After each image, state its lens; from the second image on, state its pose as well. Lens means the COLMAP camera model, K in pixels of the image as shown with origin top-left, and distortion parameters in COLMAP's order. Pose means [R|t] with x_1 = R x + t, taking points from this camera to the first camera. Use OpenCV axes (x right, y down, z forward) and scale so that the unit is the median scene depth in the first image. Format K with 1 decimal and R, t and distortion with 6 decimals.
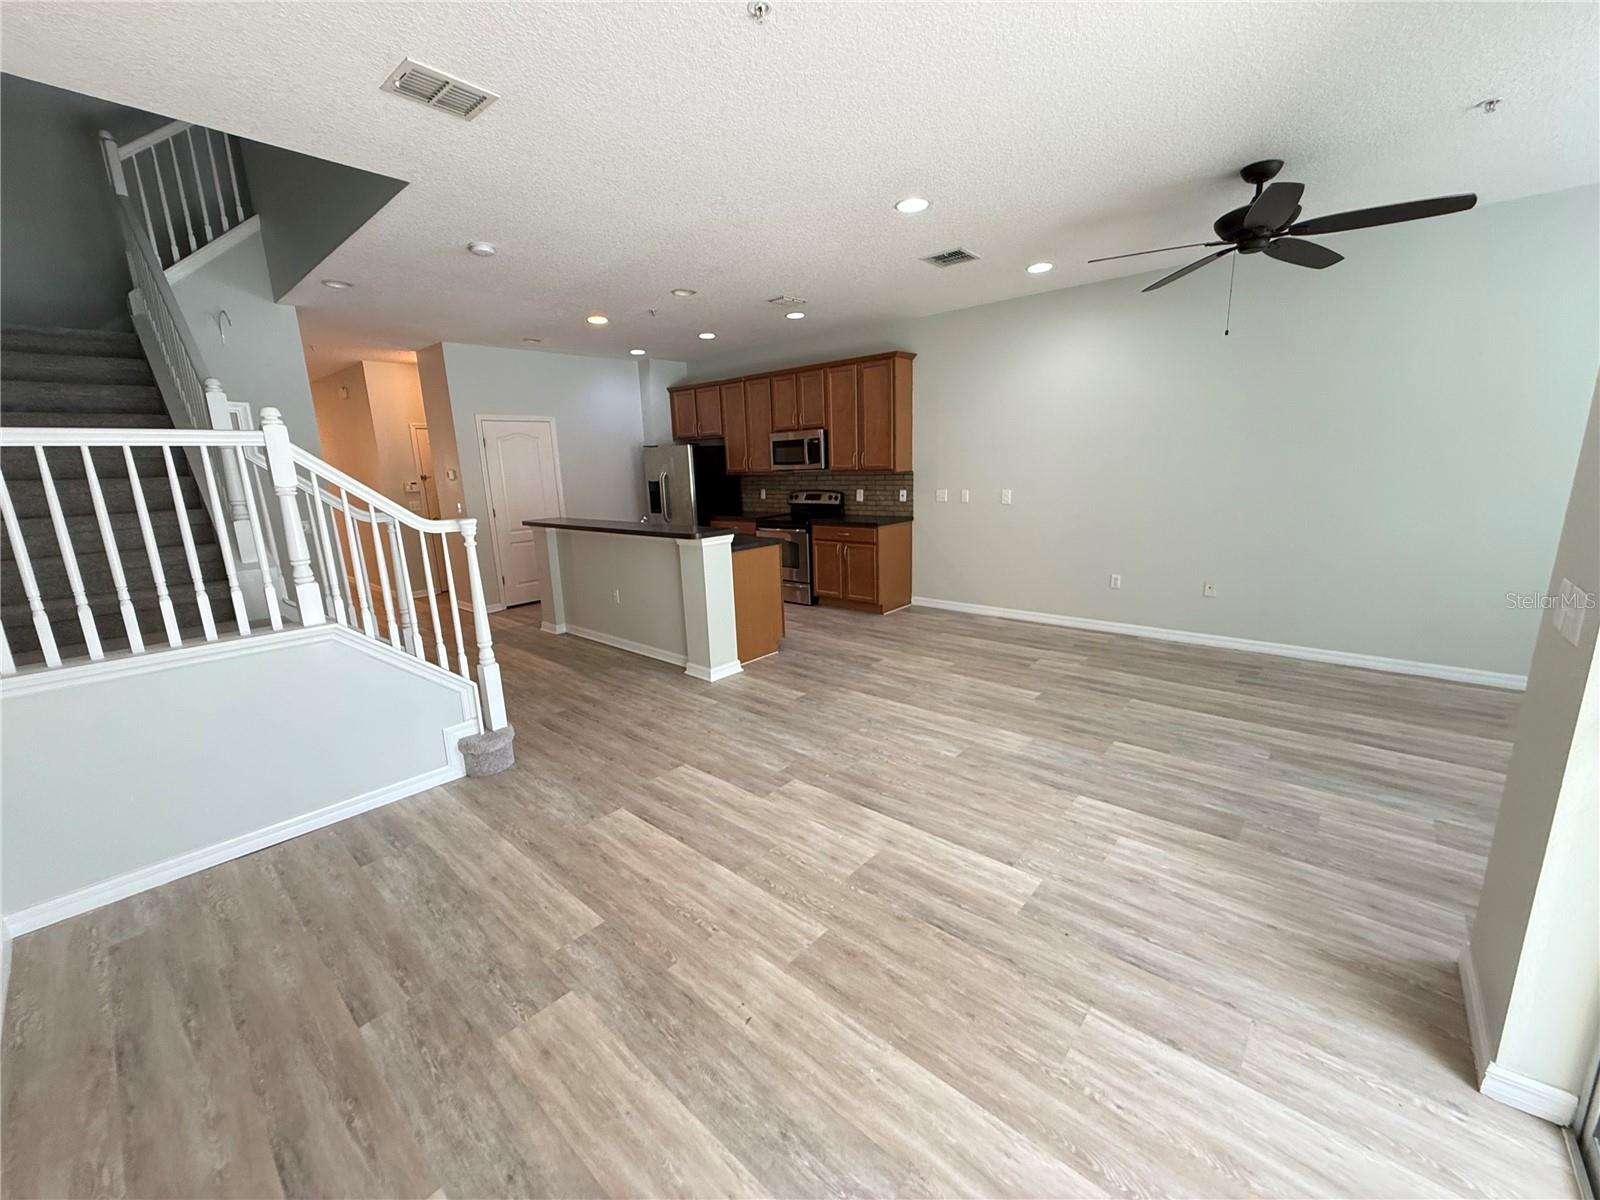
lens RADIAL K [[636.7, 0, 797.2], [0, 636.7, 599.5], [0, 0, 1]] dist [0.000833, -0.000256]
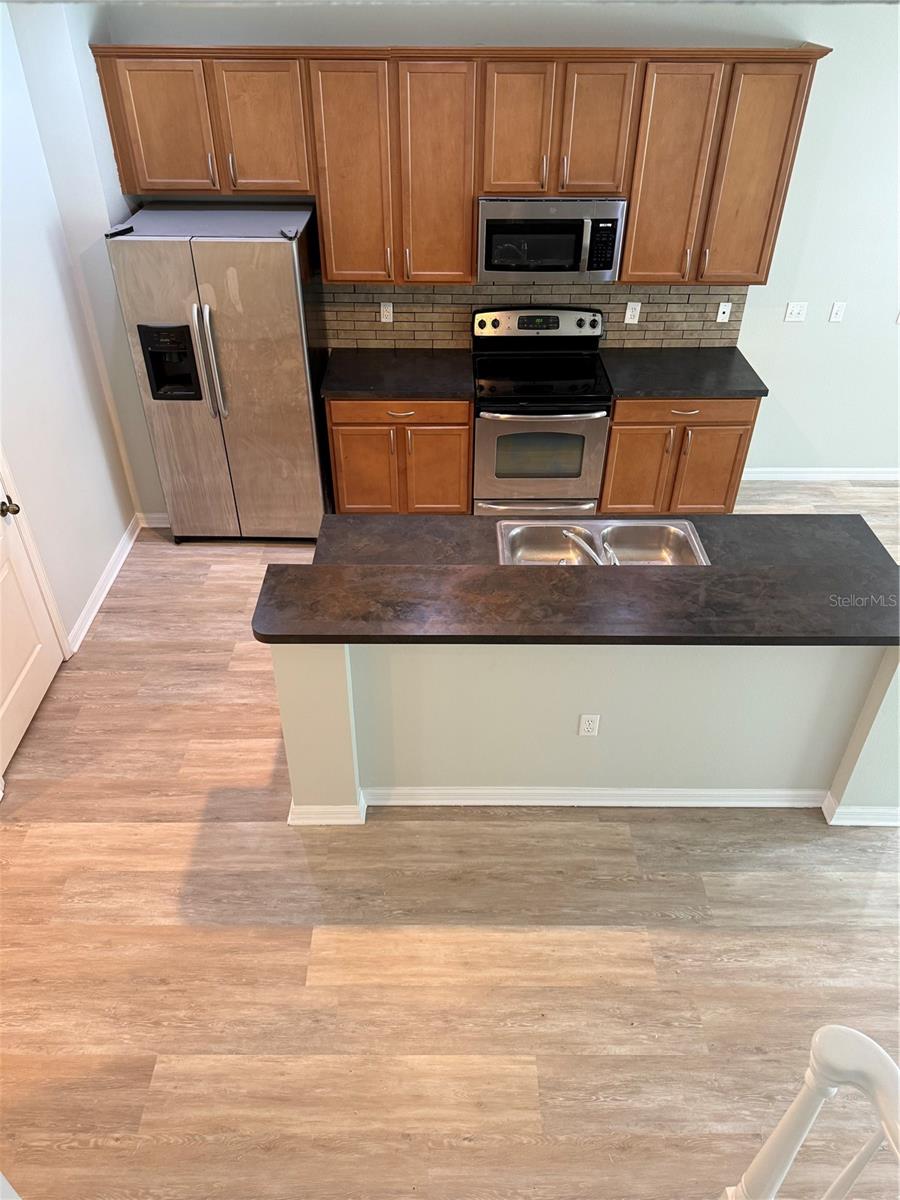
lens RADIAL K [[847.6, 0, 443.5], [0, 847.6, 603.5], [0, 0, 1]] dist [0.030417, -0.044078]
pose [[0.744357, -0.376494, 0.551530, -1.249605], [0.112154, 0.884664, 0.452538, -0.698679], [-0.658297, -0.274994, 0.700731, 1.248490]]
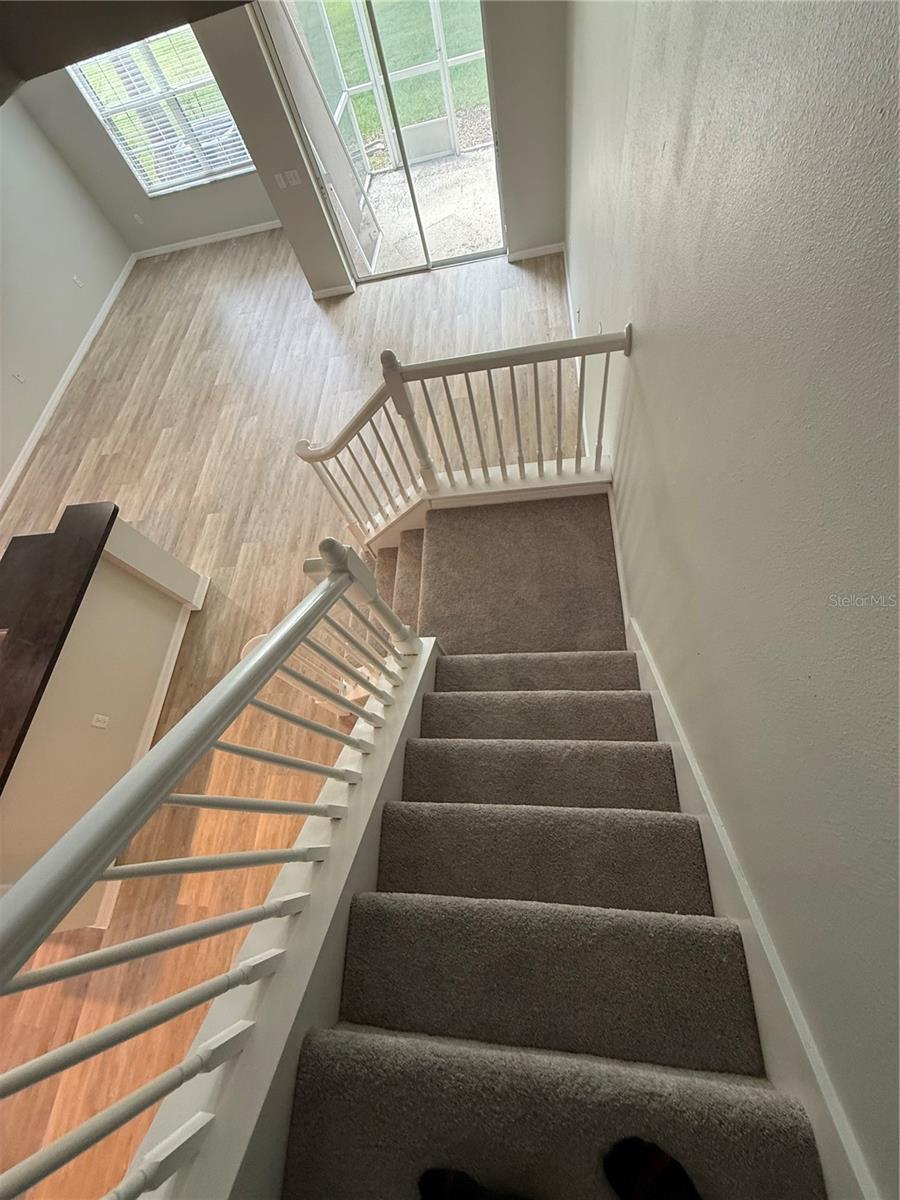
lens RADIAL K [[477.5, 0, 450.7], [0, 477.5, 598.9], [0, 0, 1]] dist [0.000833, -0.000256]
pose [[-0.614050, -0.622296, 0.485480, -1.388227], [0.378550, 0.307530, 0.872998, -0.752815], [-0.692563, 0.719842, 0.046731, 1.060545]]
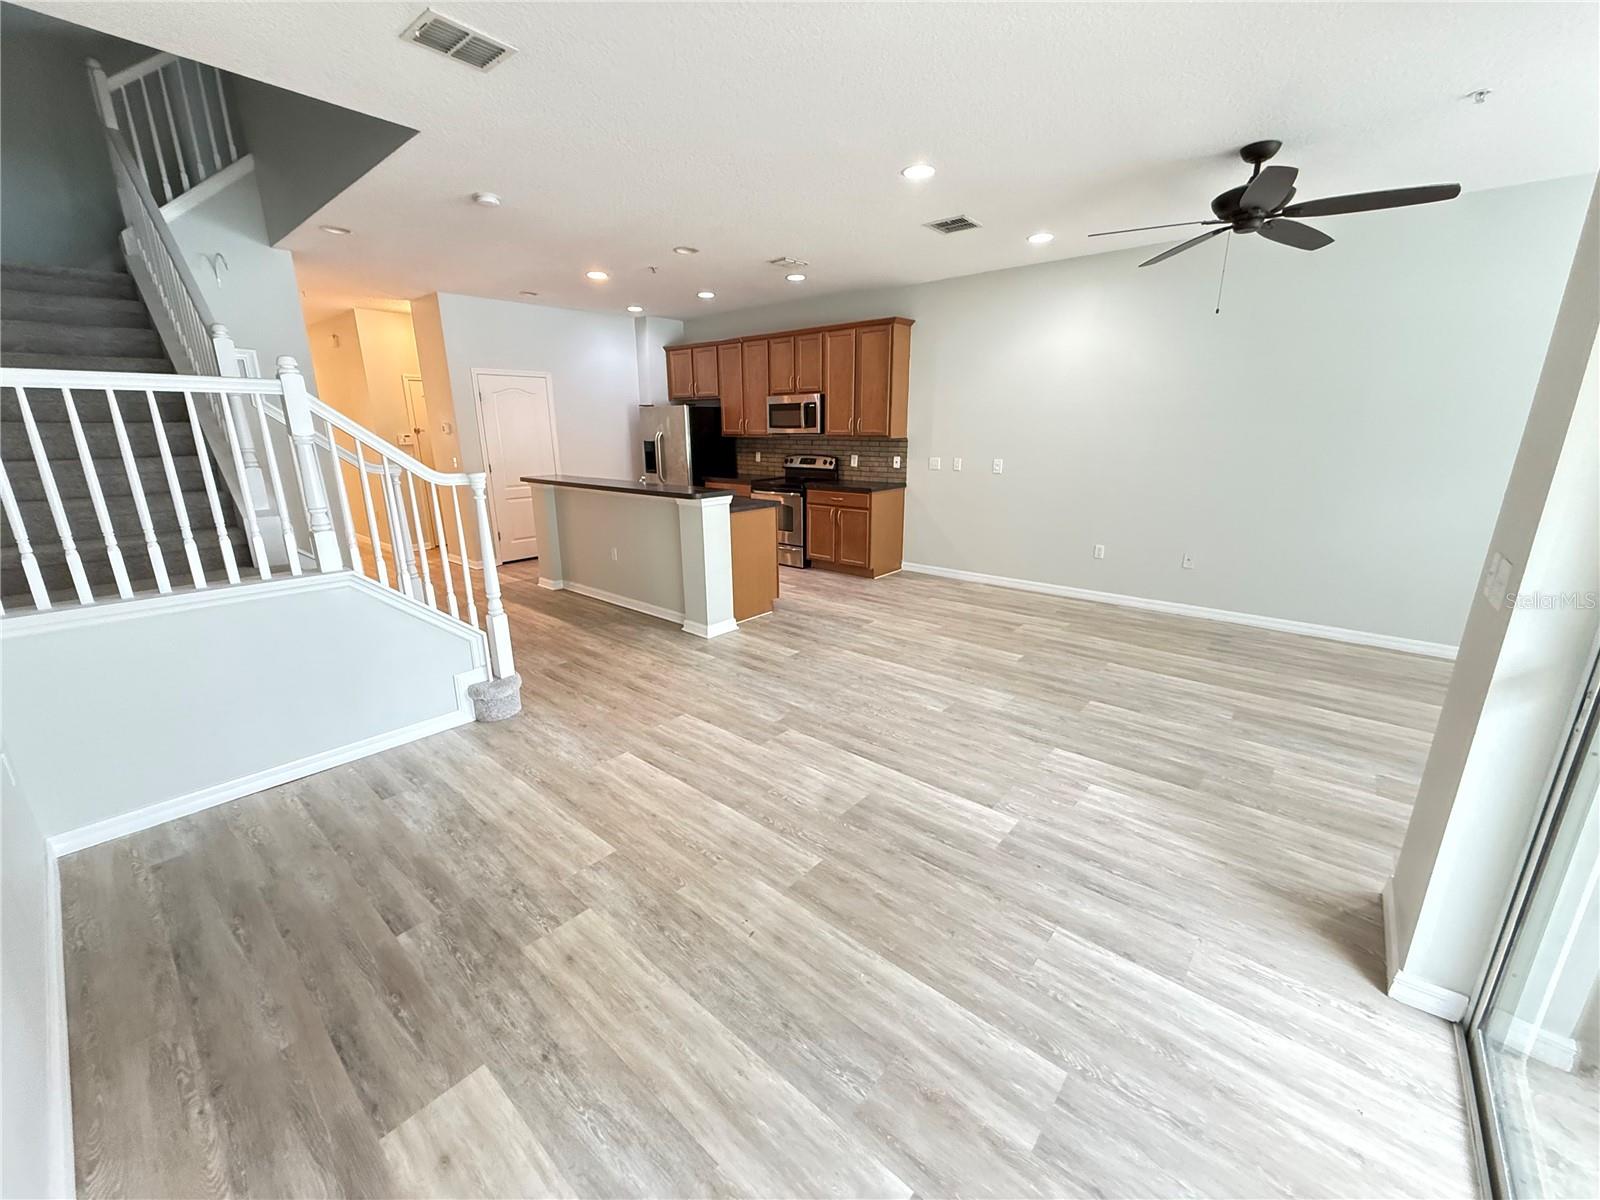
lens RADIAL K [[636.7, 0, 797.7], [0, 636.7, 597.9], [0, 0, 1]] dist [0.000833, -0.000256]
pose [[0.999472, 0.023463, 0.022483, -0.021896], [-0.024595, 0.998372, 0.051467, 0.010217], [-0.021239, -0.051993, 0.998422, -0.049843]]
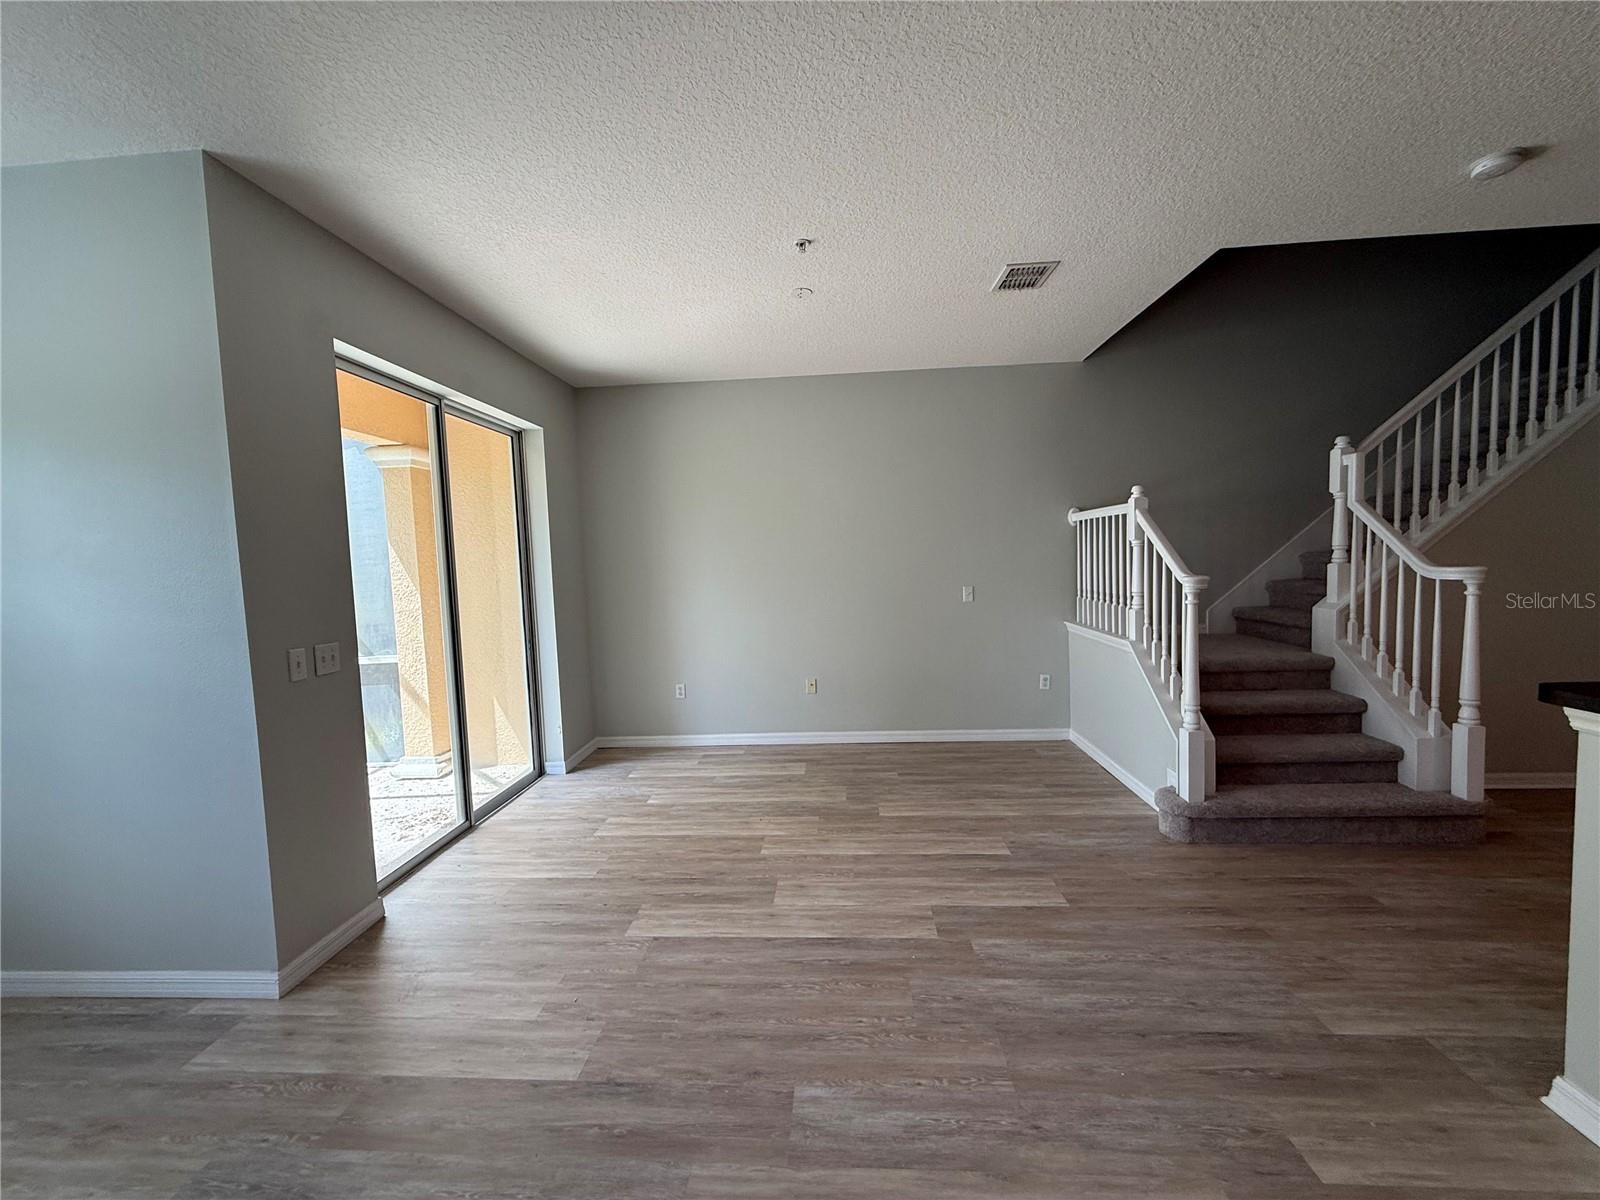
lens RADIAL K [[636.7, 0, 797.7], [0, 636.7, 598.9], [0, 0, 1]] dist [0.000833, -0.000256]
pose [[-0.789050, 0.099976, -0.606140, 0.605881], [-0.068108, 0.966350, 0.248050, -0.320860], [0.610542, 0.237007, -0.755689, 1.499148]]
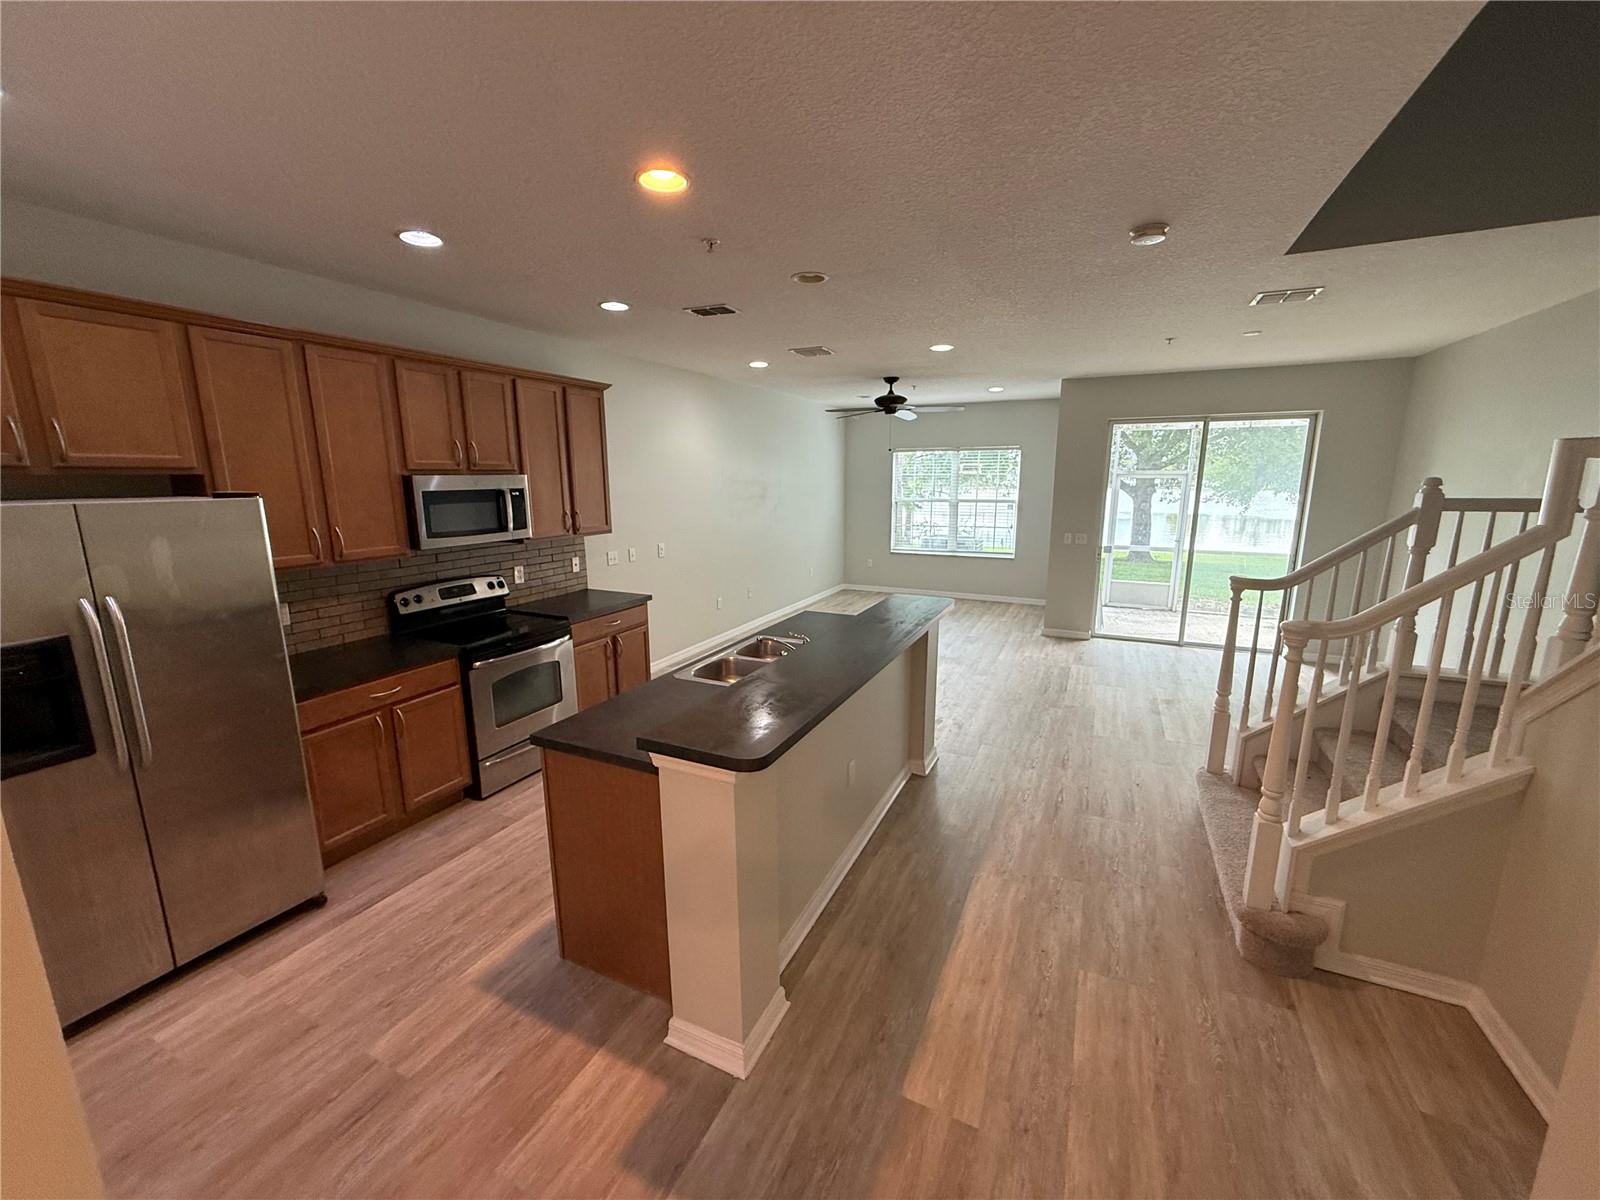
lens RADIAL K [[636.7, 0, 803.3], [0, 636.7, 595.3], [0, 0, 1]] dist [0.000833, -0.000256]
pose [[-0.282403, -0.144492, 0.948351, -1.452526], [0.214410, 0.954075, 0.209212, -0.519804], [-0.935028, 0.262418, -0.238453, 2.120027]]
